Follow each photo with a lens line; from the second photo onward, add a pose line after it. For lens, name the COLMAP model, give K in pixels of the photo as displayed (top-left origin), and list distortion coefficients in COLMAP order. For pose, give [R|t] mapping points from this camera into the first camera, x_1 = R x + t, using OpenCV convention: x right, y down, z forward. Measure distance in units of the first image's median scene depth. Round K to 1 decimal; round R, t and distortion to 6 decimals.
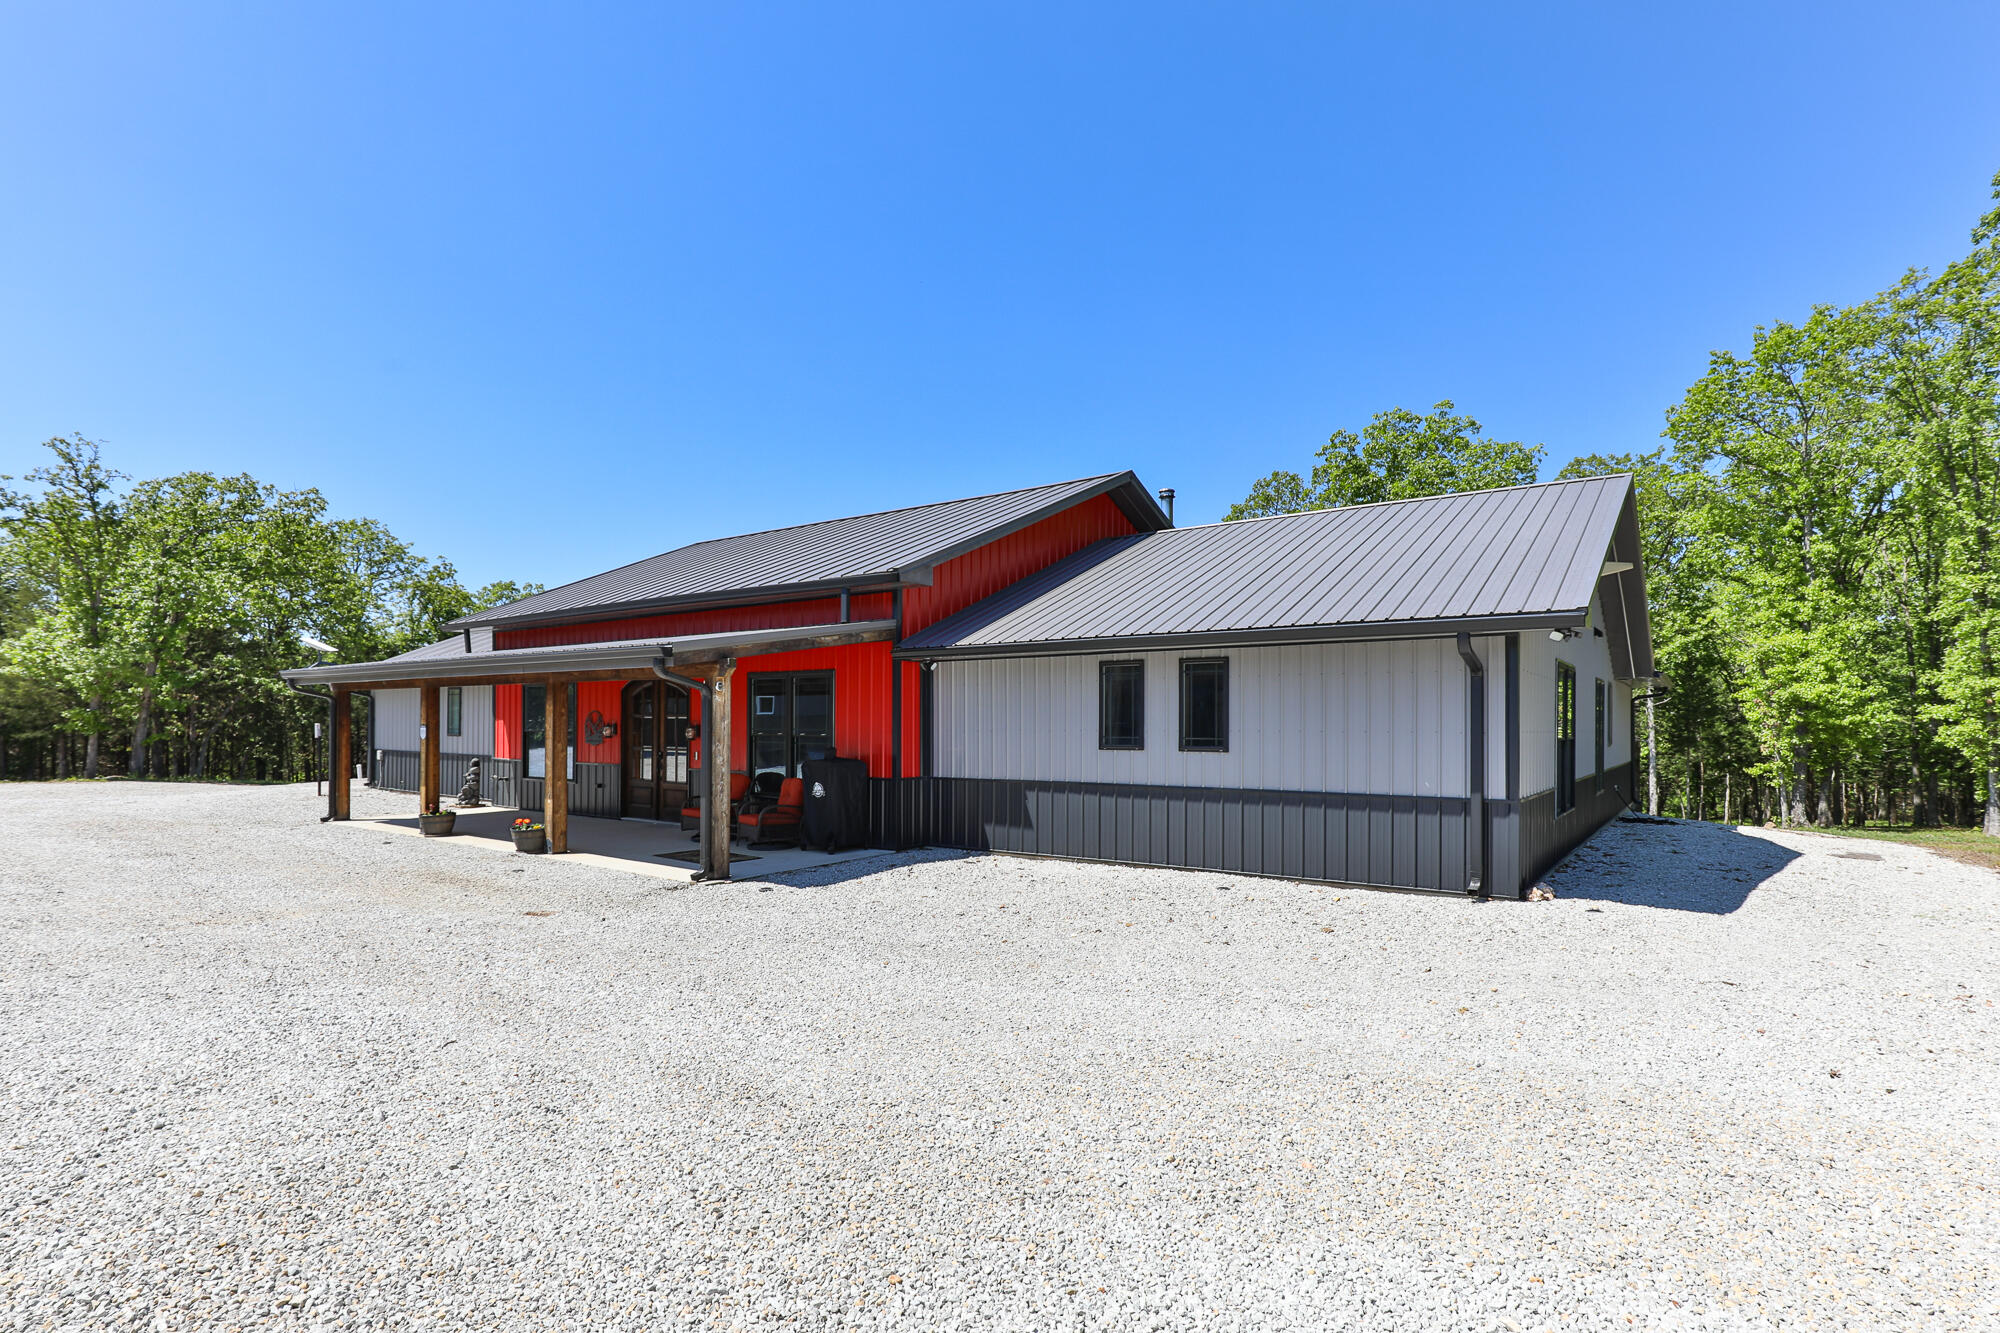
lens RADIAL K [[969.2, 0, 1006.5], [0, 969.2, 722.8], [0, 0, 1]] dist [-0.015240, 0.000211]
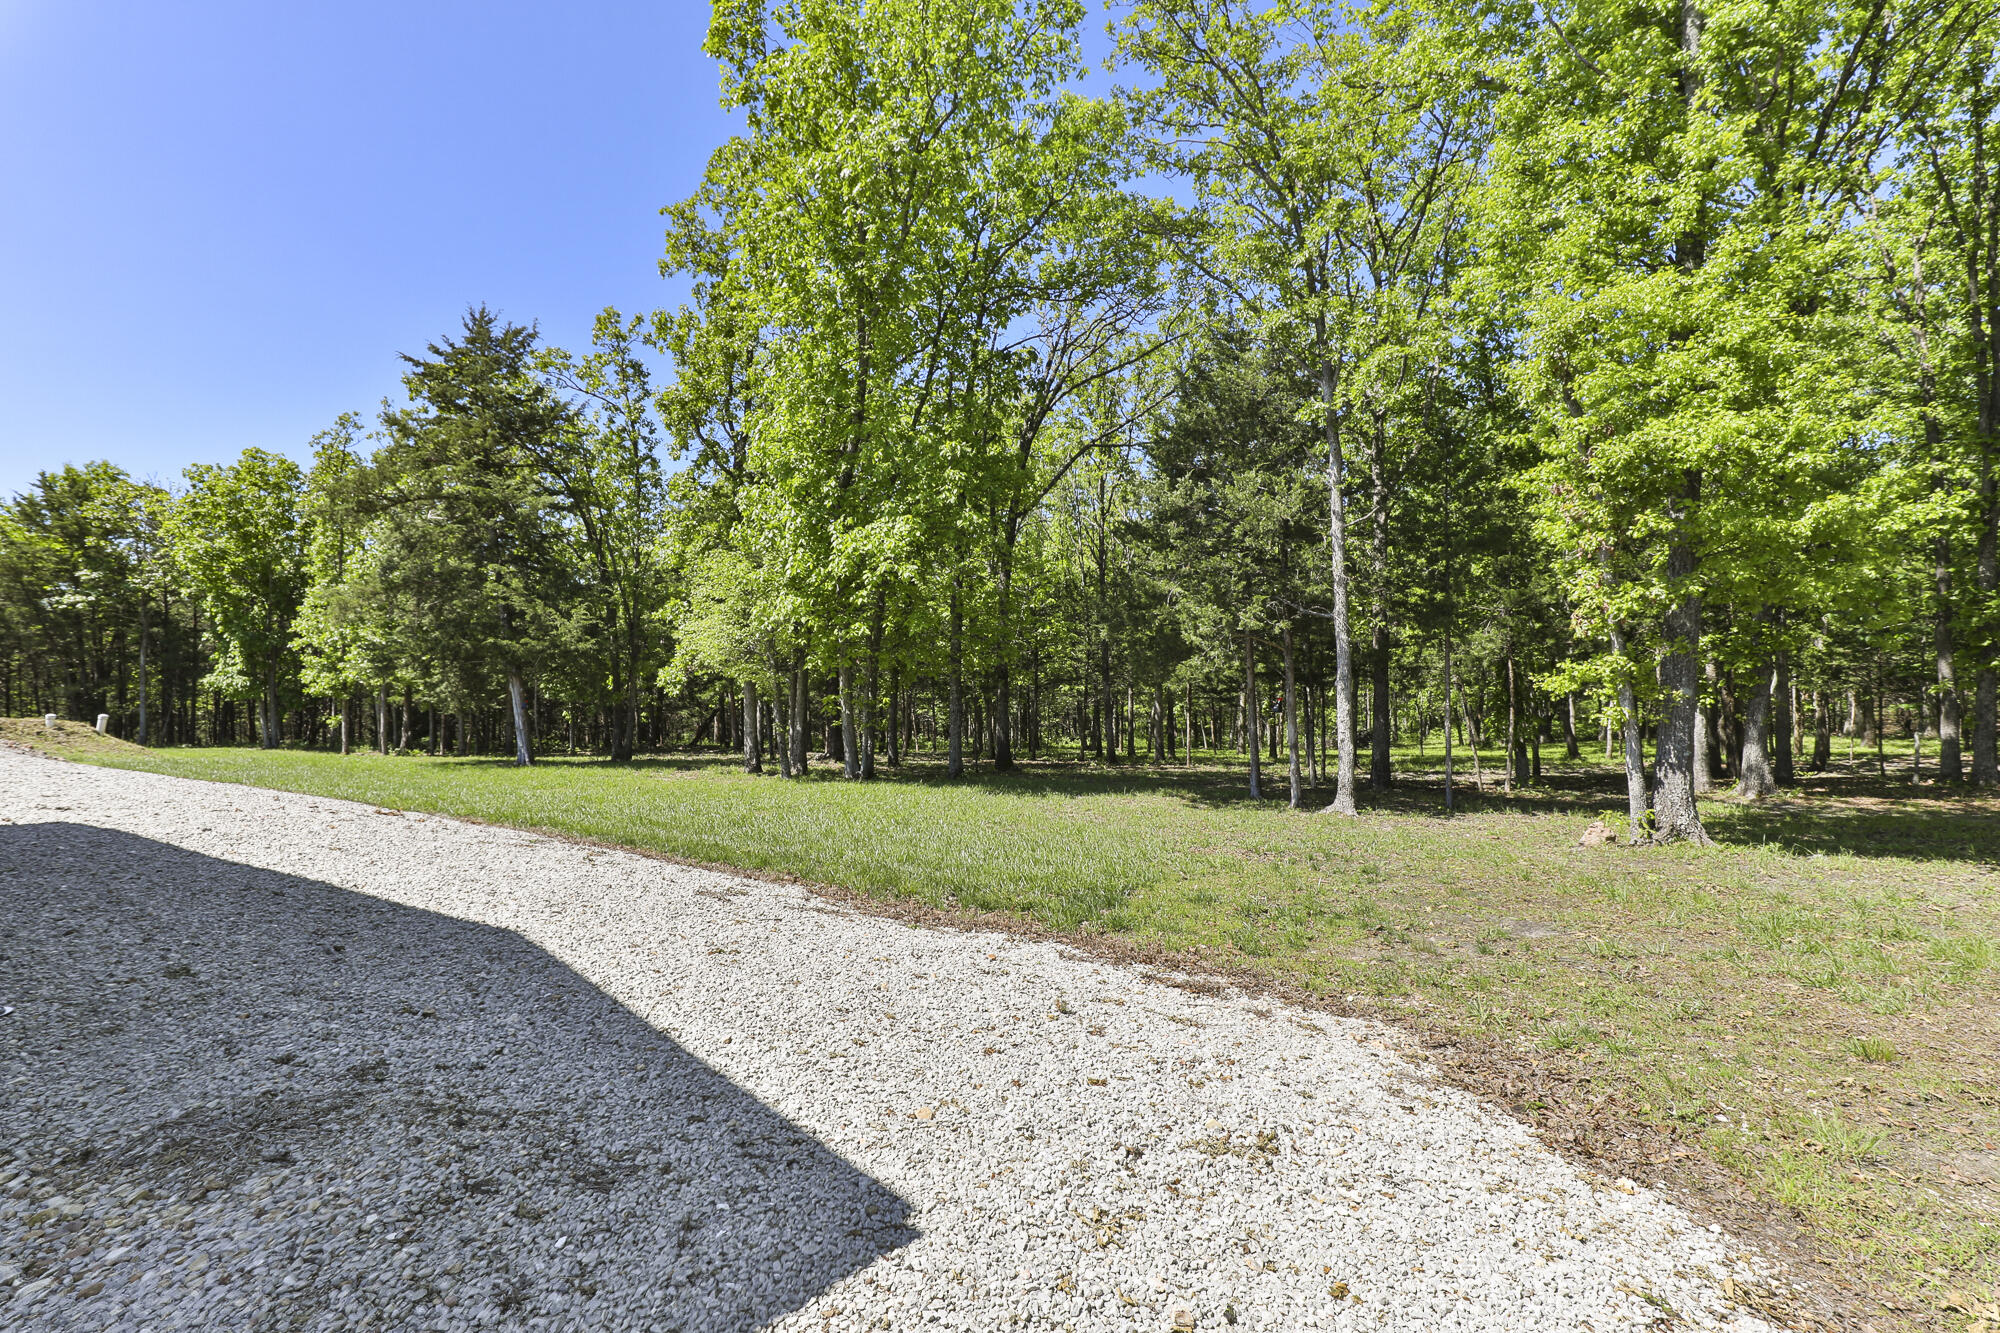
lens RADIAL K [[969.2, 0, 999.6], [0, 969.2, 658.3], [0, 0, 1]] dist [-0.015240, 0.000211]
pose [[0.999213, -0.027761, 0.028349, 0.576959], [0.027120, 0.999373, 0.022756, 0.027706], [-0.028963, -0.021969, 0.999339, 0.664162]]
